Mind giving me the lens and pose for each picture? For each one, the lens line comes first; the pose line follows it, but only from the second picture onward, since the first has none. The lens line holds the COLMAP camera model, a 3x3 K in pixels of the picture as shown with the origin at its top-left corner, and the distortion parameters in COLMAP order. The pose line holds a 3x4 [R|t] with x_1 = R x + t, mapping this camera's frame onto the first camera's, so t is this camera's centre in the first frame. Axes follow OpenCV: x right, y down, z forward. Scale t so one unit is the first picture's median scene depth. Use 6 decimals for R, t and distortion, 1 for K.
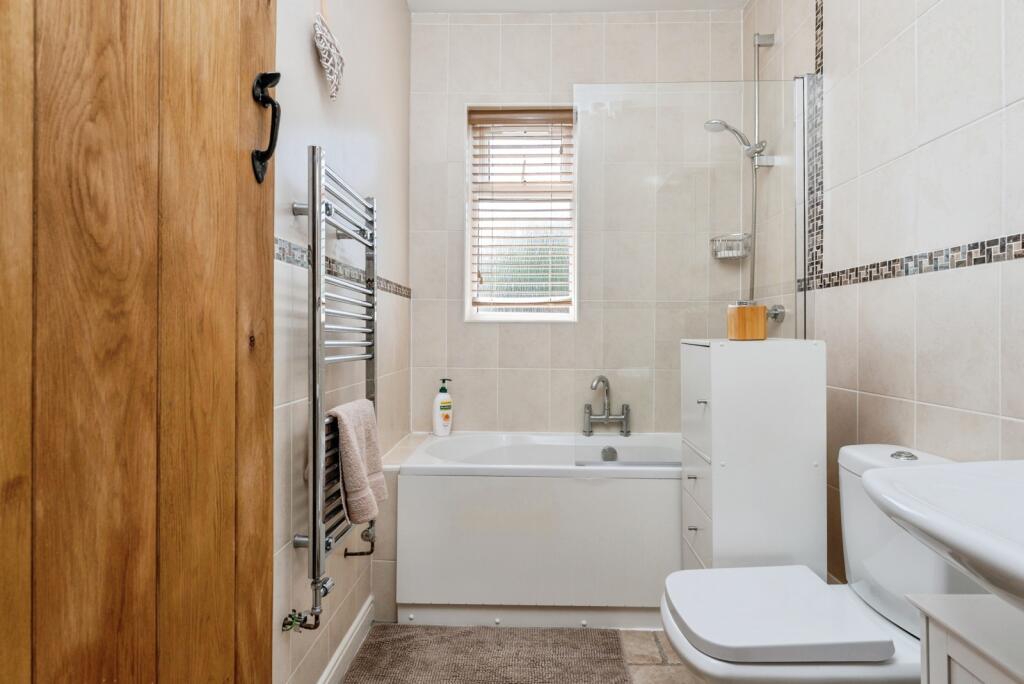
lens RADIAL K [[513.6, 0, 512.0], [0, 513.6, 342.0], [0, 0, 1]] dist [-0.002016, -0.000361]
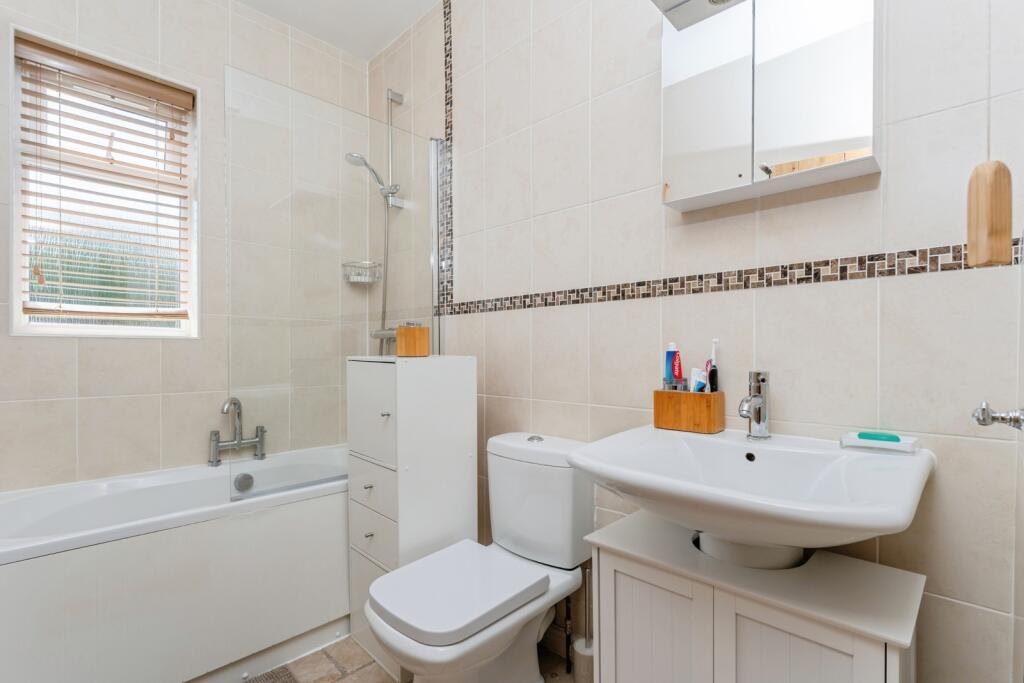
lens RADIAL K [[465.9, 0, 511.3], [0, 465.9, 360.5], [0, 0, 1]] dist [-0.000053, -0.000313]
pose [[0.698541, -0.016951, 0.715370, -0.105700], [0.014920, 0.999847, 0.009123, -0.001027], [-0.715415, 0.004300, 0.698687, 0.099513]]
